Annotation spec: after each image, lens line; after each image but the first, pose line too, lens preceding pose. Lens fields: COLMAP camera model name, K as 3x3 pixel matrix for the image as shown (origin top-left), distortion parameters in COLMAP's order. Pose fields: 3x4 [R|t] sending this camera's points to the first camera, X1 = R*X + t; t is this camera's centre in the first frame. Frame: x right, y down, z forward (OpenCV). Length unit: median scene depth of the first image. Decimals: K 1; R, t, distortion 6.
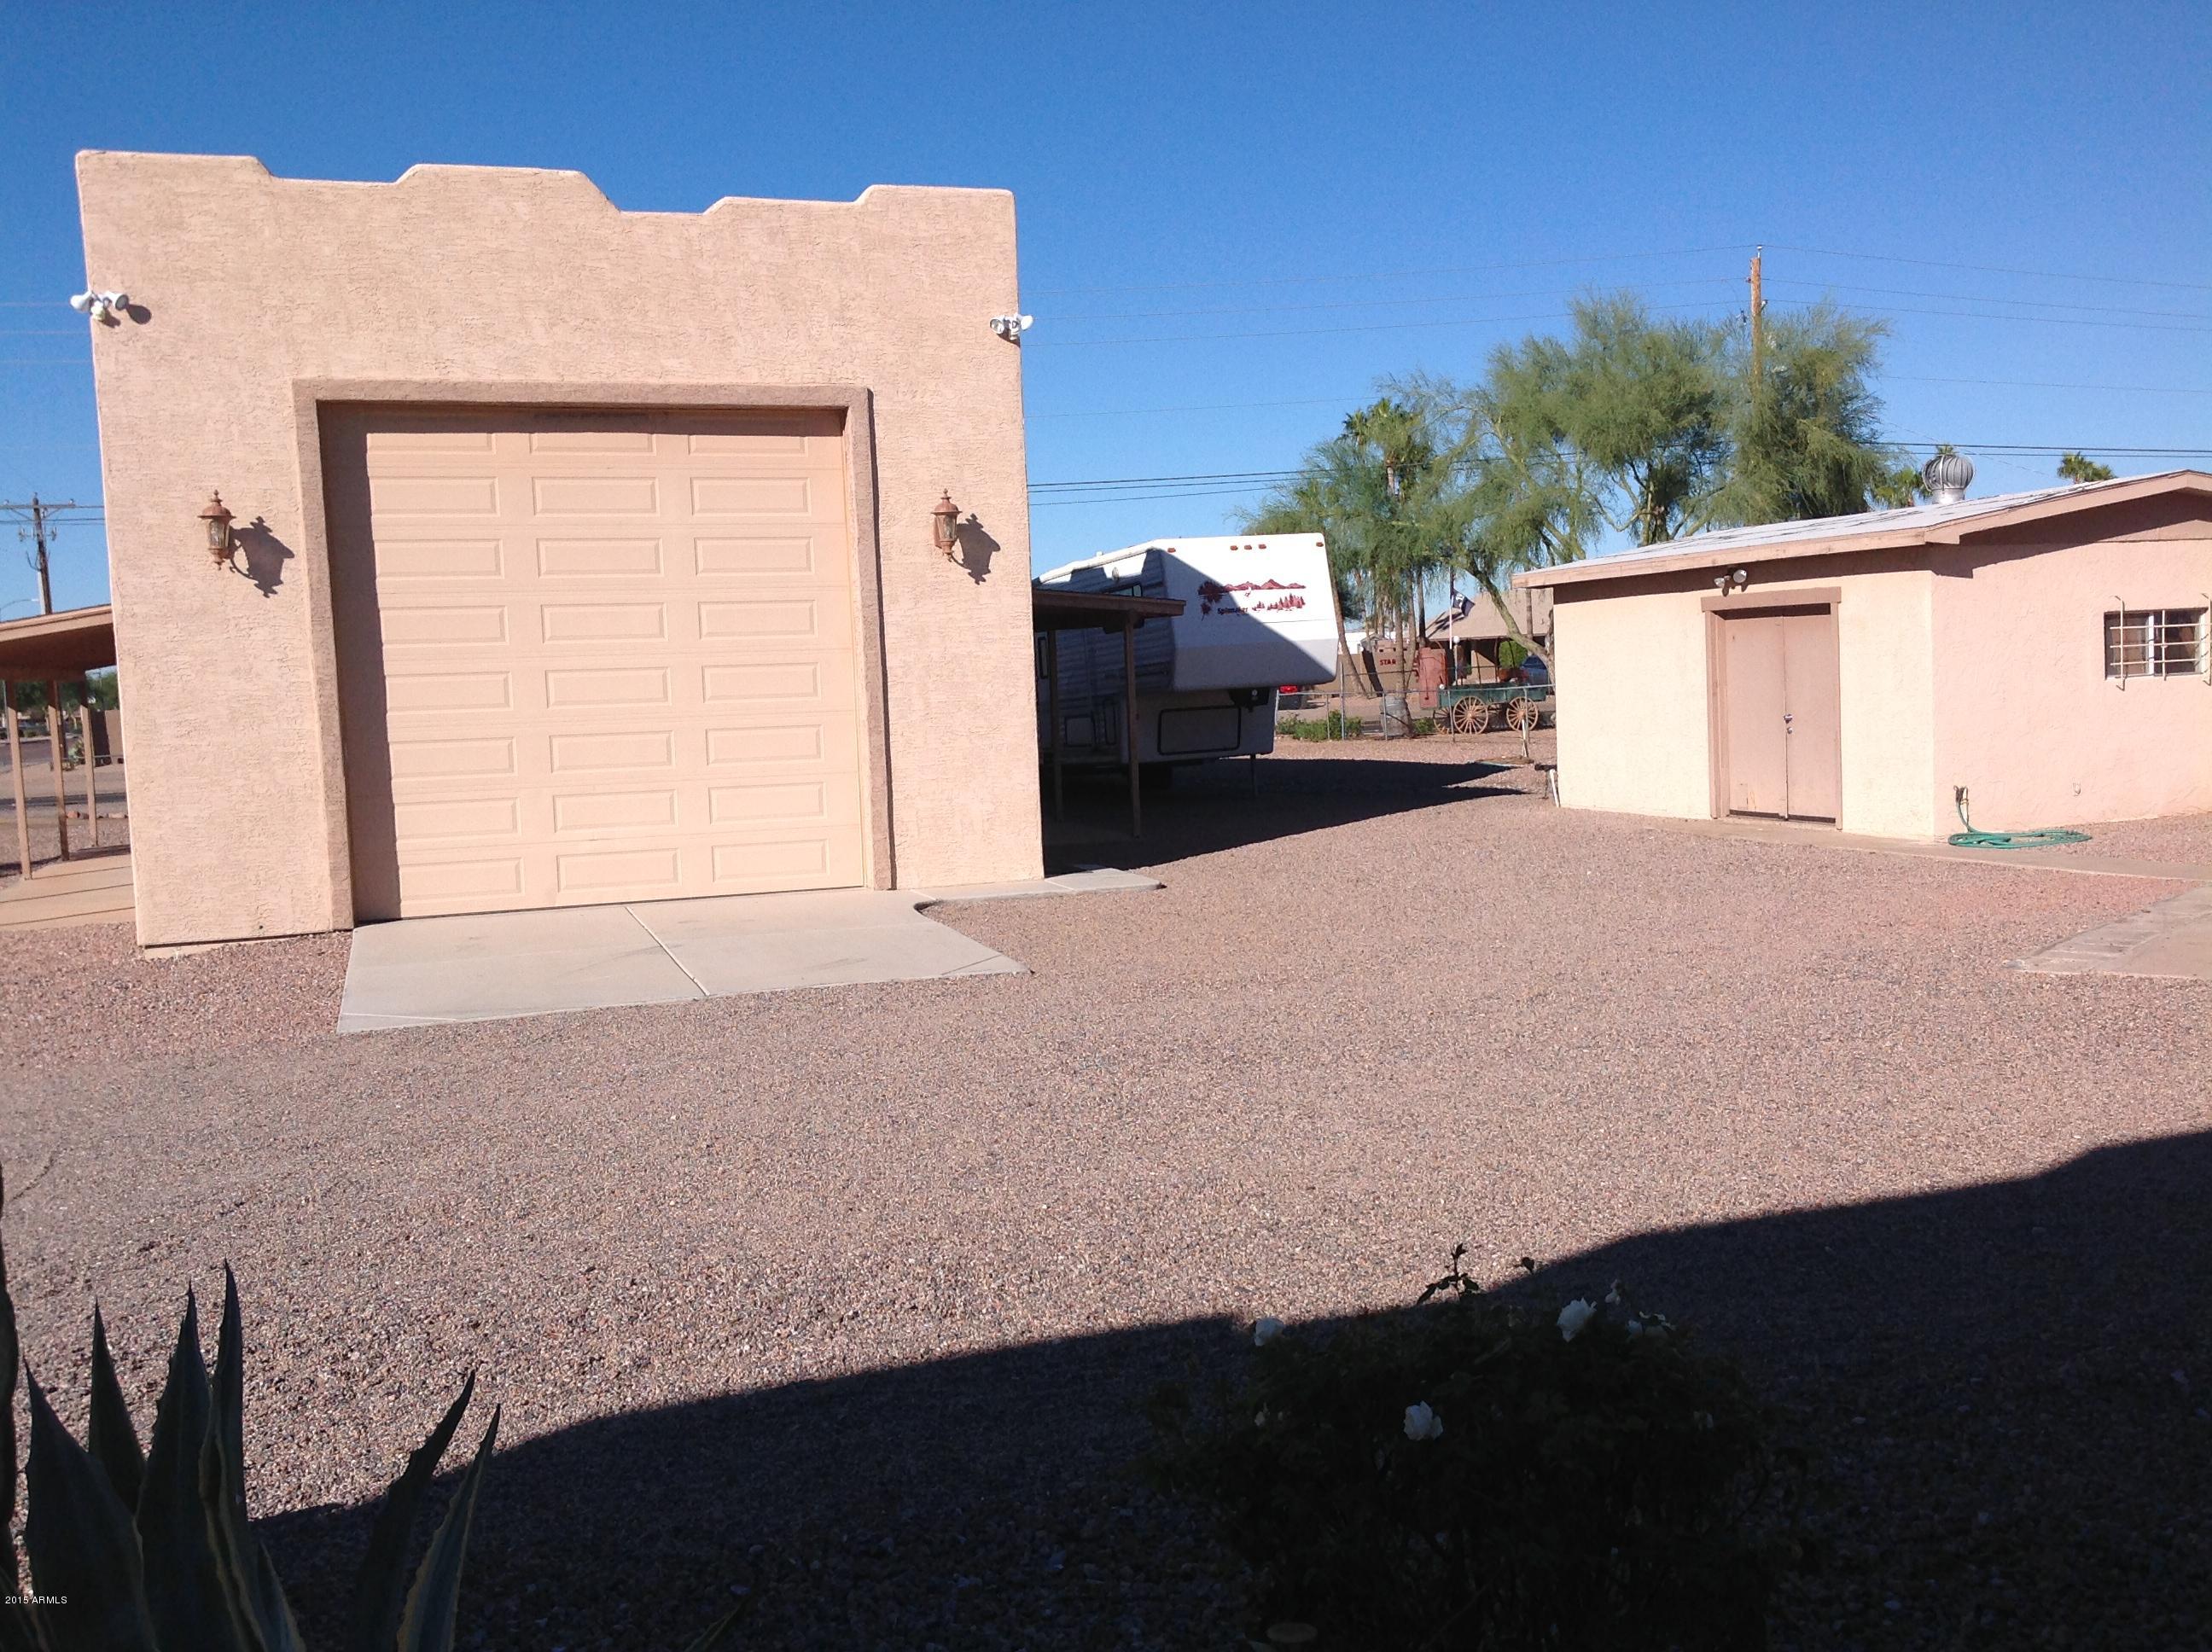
lens RADIAL K [[2316.1, 0, 1106.0], [0, 2316.1, 826.0], [0, 0, 1]] dist [0.172962, -0.458975]
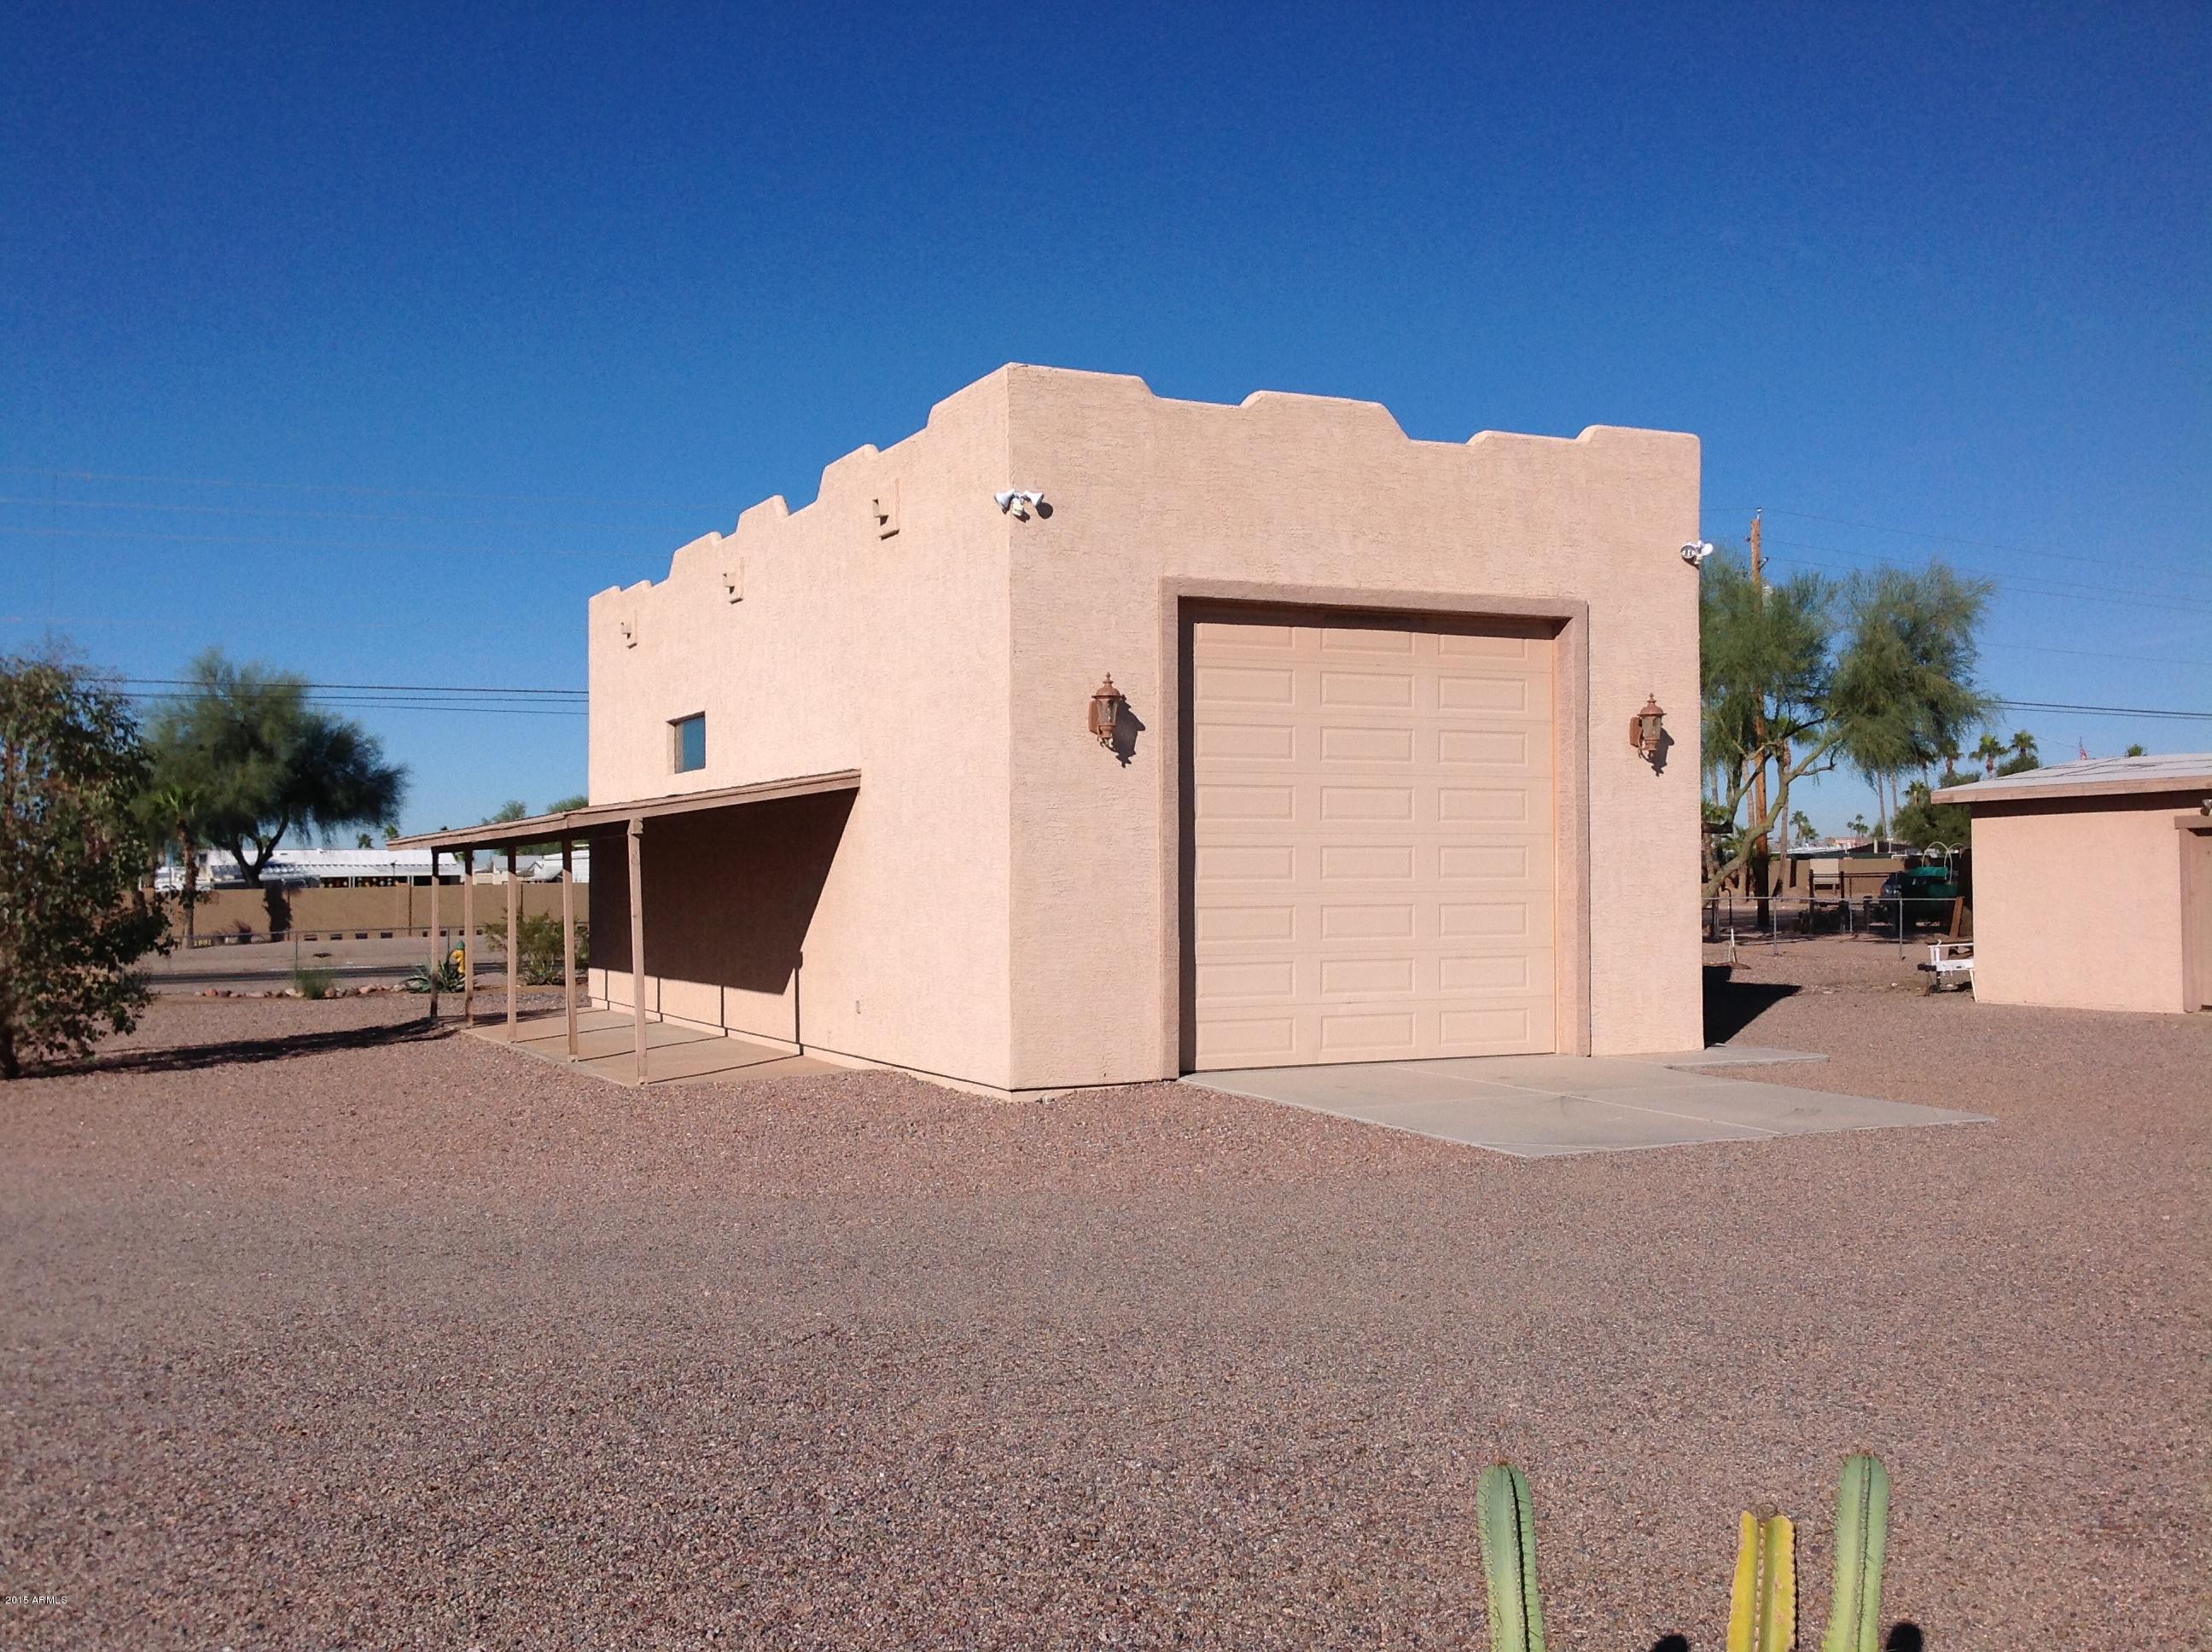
lens RADIAL K [[2316.1, 0, 1106.0], [0, 2316.1, 826.0], [0, 0, 1]] dist [0.172962, -0.458975]
pose [[0.990812, 0.030477, 0.131769, -0.488126], [-0.017735, 0.995145, -0.096812, 0.031416], [-0.134080, 0.093586, 0.986542, -0.059352]]
